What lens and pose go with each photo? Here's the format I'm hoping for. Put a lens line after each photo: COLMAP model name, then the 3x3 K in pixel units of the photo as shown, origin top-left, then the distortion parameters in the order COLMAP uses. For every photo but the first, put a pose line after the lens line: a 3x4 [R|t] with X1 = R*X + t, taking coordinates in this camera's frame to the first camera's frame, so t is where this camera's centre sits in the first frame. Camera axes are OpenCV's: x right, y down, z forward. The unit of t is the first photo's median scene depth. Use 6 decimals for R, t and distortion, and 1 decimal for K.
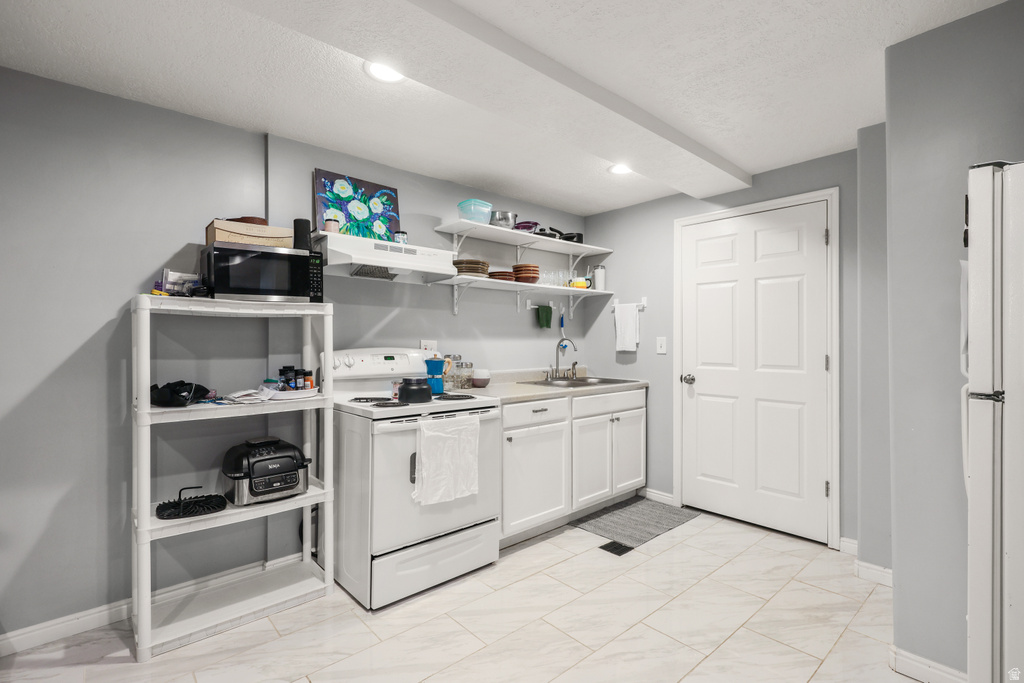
lens RADIAL K [[470.5, 0, 511.1], [0, 470.5, 339.6], [0, 0, 1]] dist [0.004672, 0.000908]
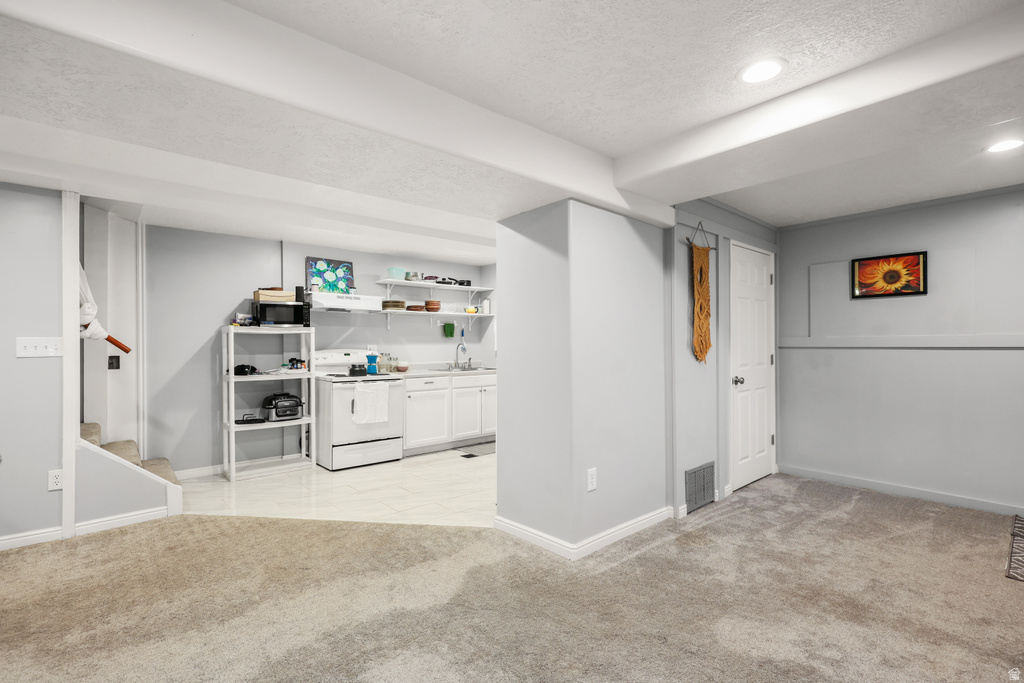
lens RADIAL K [[470.5, 0, 513.1], [0, 470.5, 345.4], [0, 0, 1]] dist [0.004672, 0.000908]
pose [[0.999951, -0.004117, -0.008966, 0.462763], [0.004150, 0.999984, 0.003714, -0.002120], [0.008950, -0.003751, 0.999953, -0.960394]]
